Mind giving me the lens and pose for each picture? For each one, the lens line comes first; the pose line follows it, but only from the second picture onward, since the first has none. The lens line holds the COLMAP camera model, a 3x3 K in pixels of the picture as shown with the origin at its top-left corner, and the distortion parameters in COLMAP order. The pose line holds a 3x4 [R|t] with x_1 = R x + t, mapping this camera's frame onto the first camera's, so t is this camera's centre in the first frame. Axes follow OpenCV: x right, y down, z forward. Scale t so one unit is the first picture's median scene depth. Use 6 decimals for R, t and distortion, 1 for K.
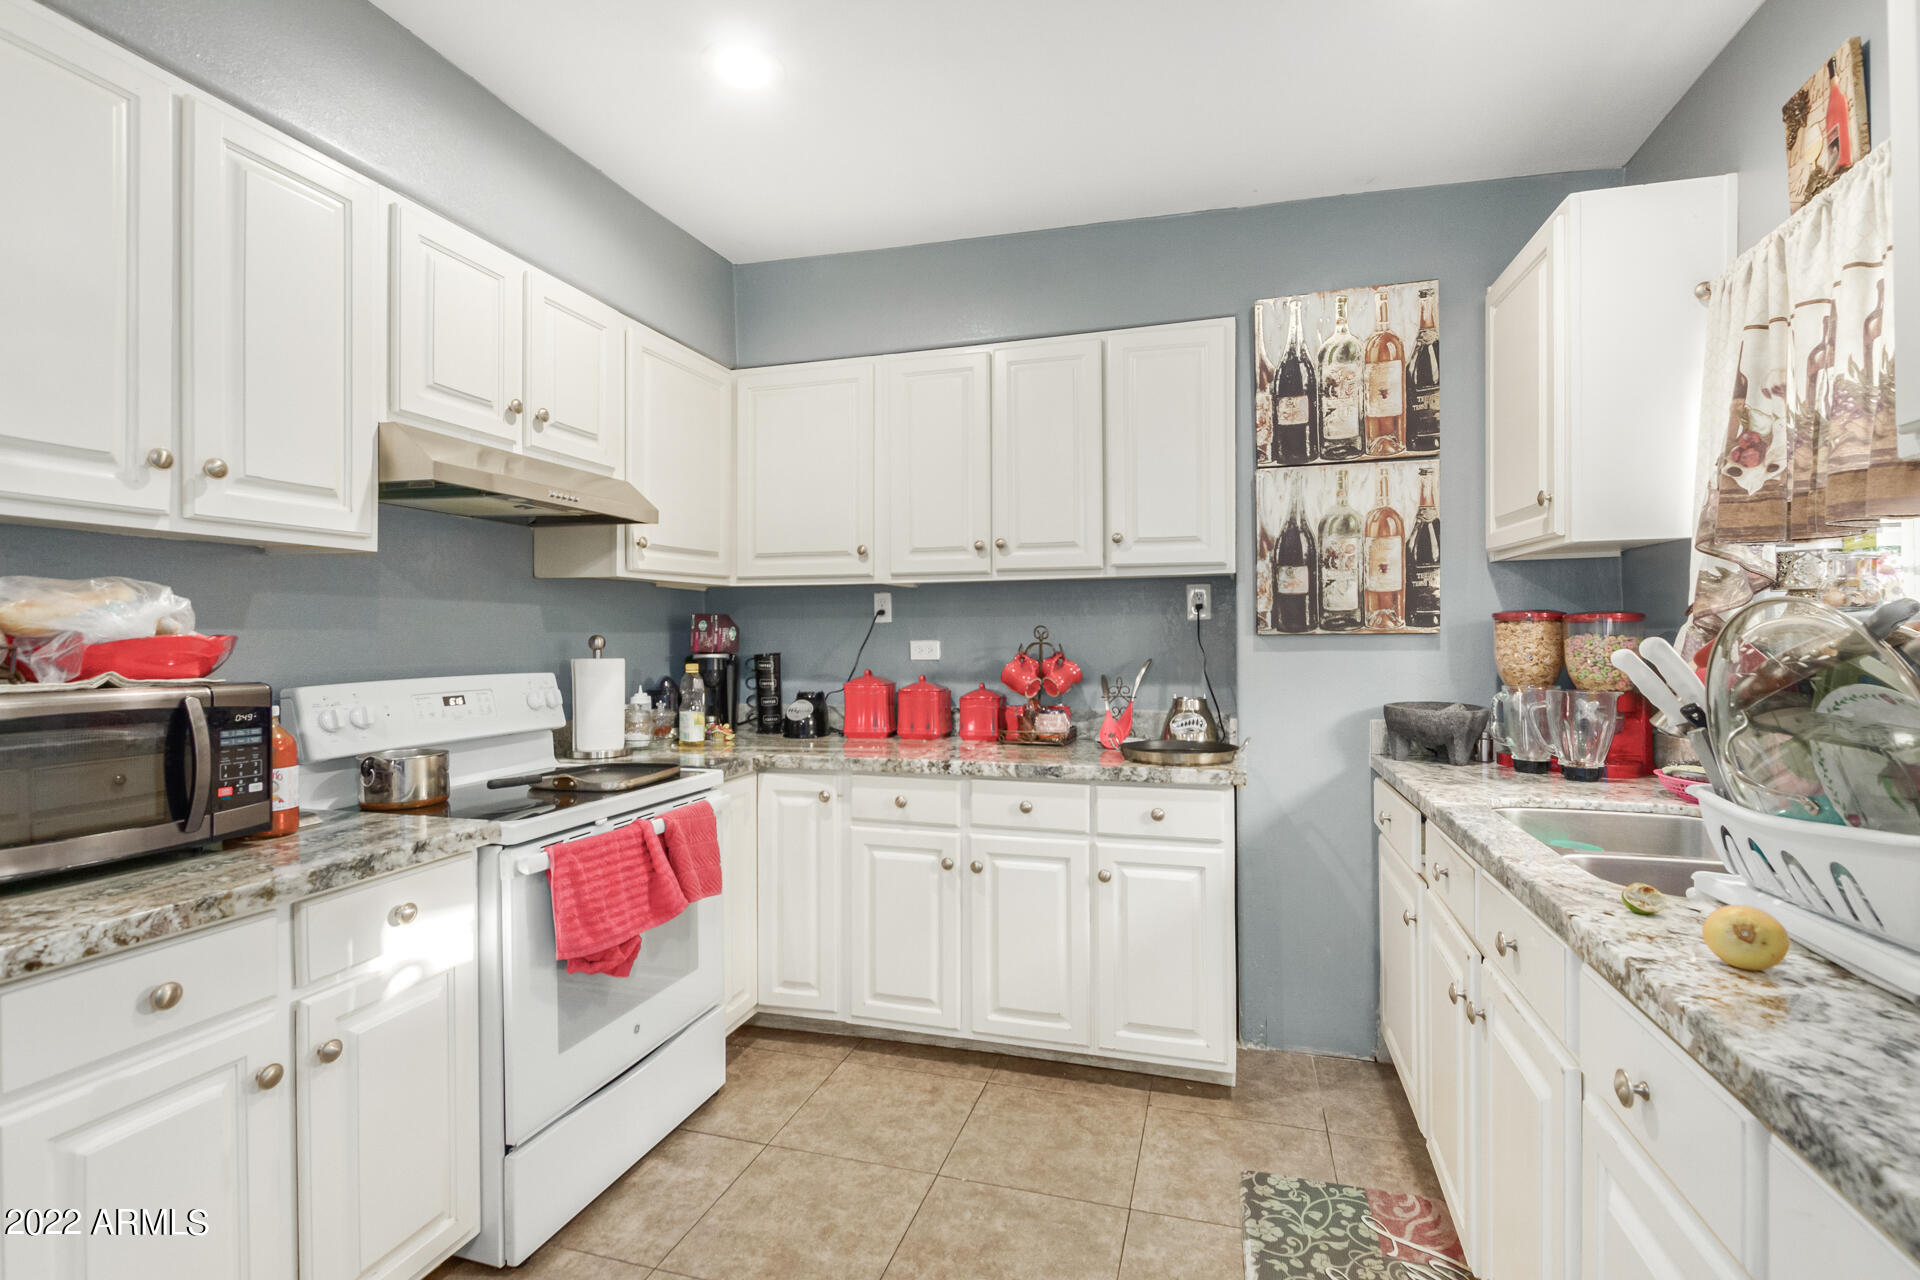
lens RADIAL K [[856.3, 0, 961.7], [0, 856.3, 606.5], [0, 0, 1]] dist [0.003823, 0.000197]
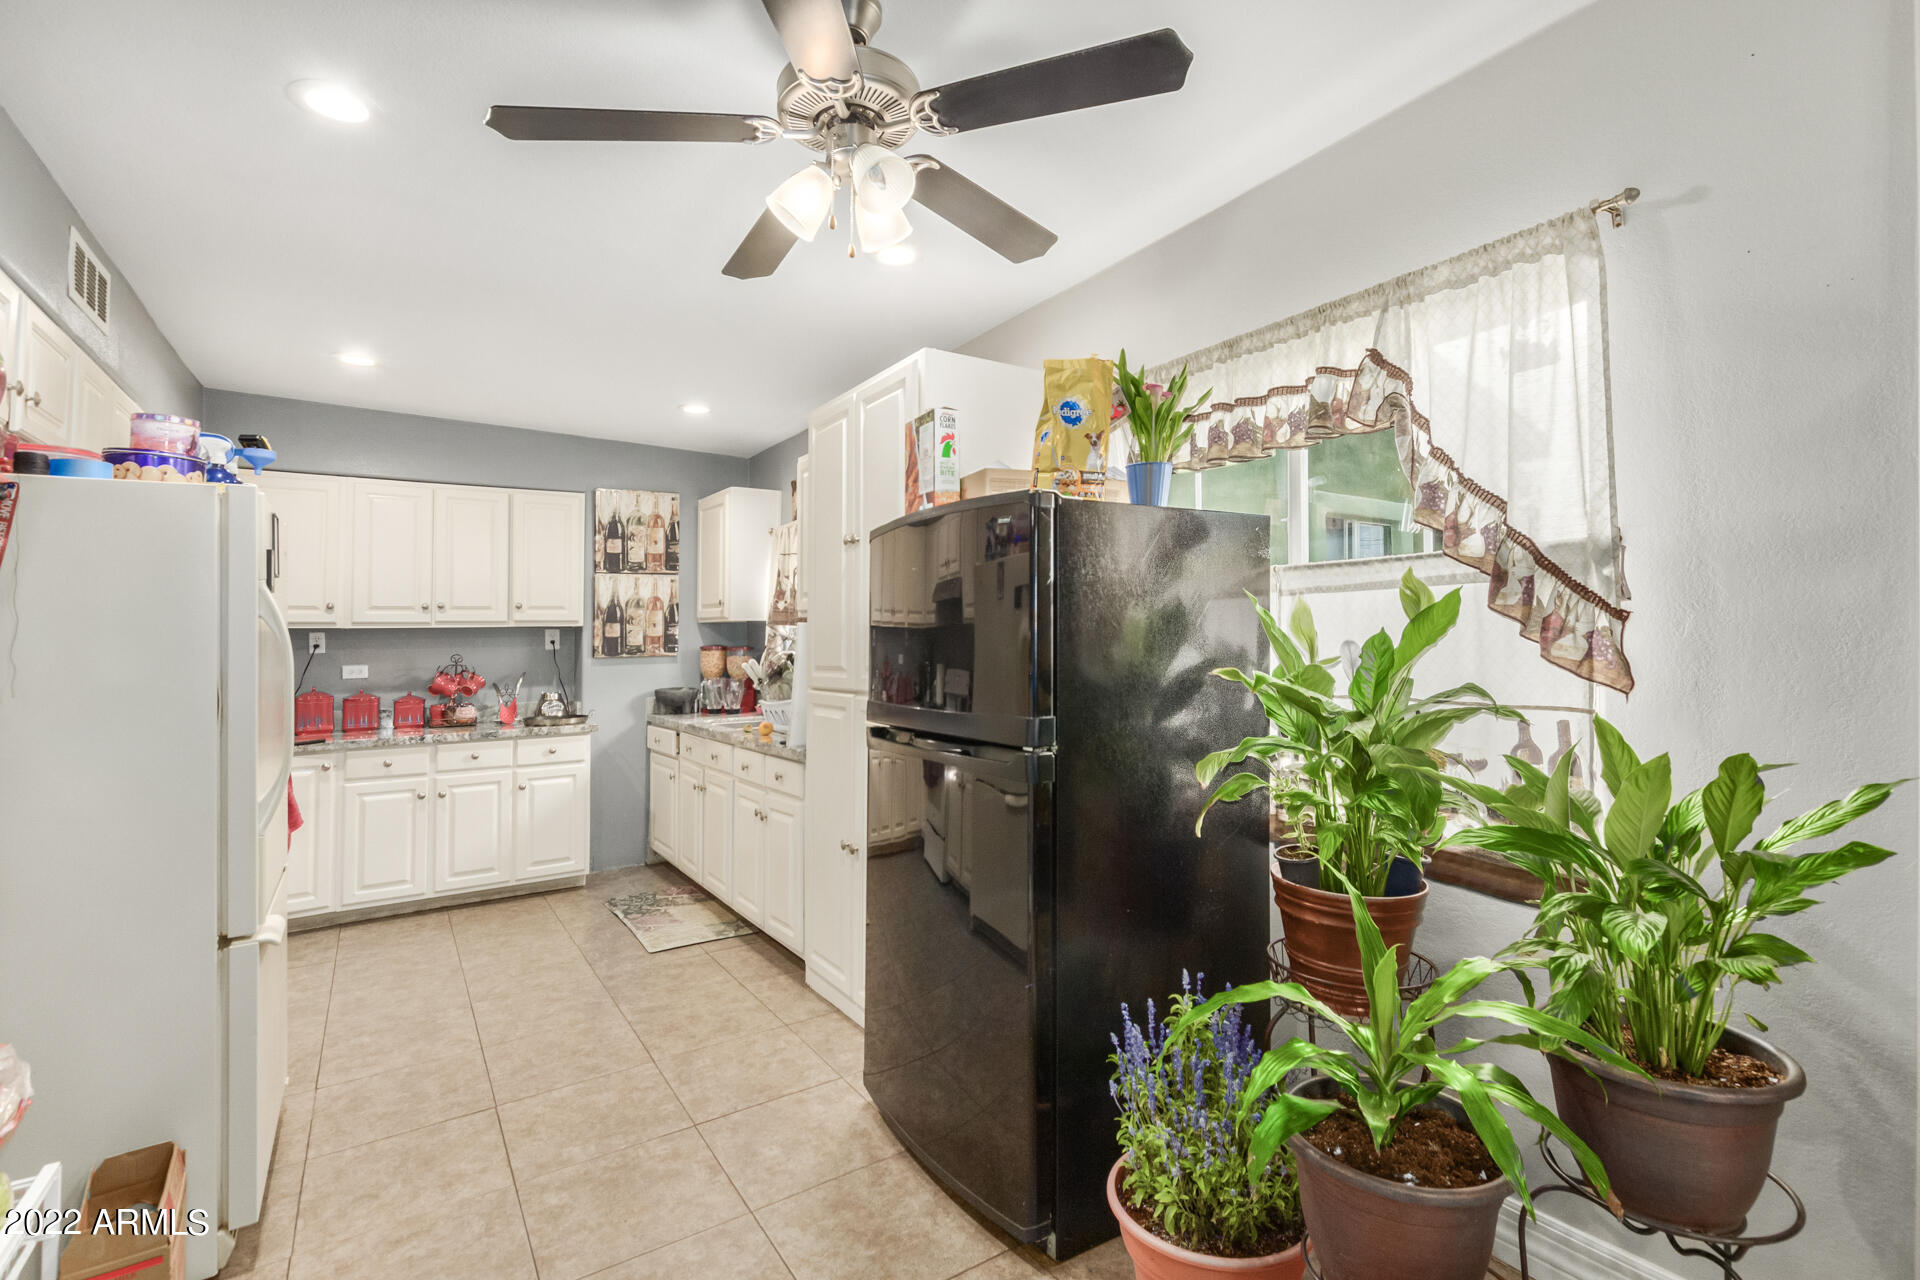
lens RADIAL K [[884.7, 0, 959.9], [0, 884.7, 641.0], [0, 0, 1]] dist [-0.000241, -0.000229]
pose [[0.633588, -0.006361, 0.773645, -0.705660], [-0.016509, 0.999627, 0.021739, -0.064525], [-0.773495, -0.026545, 0.633247, -0.945501]]
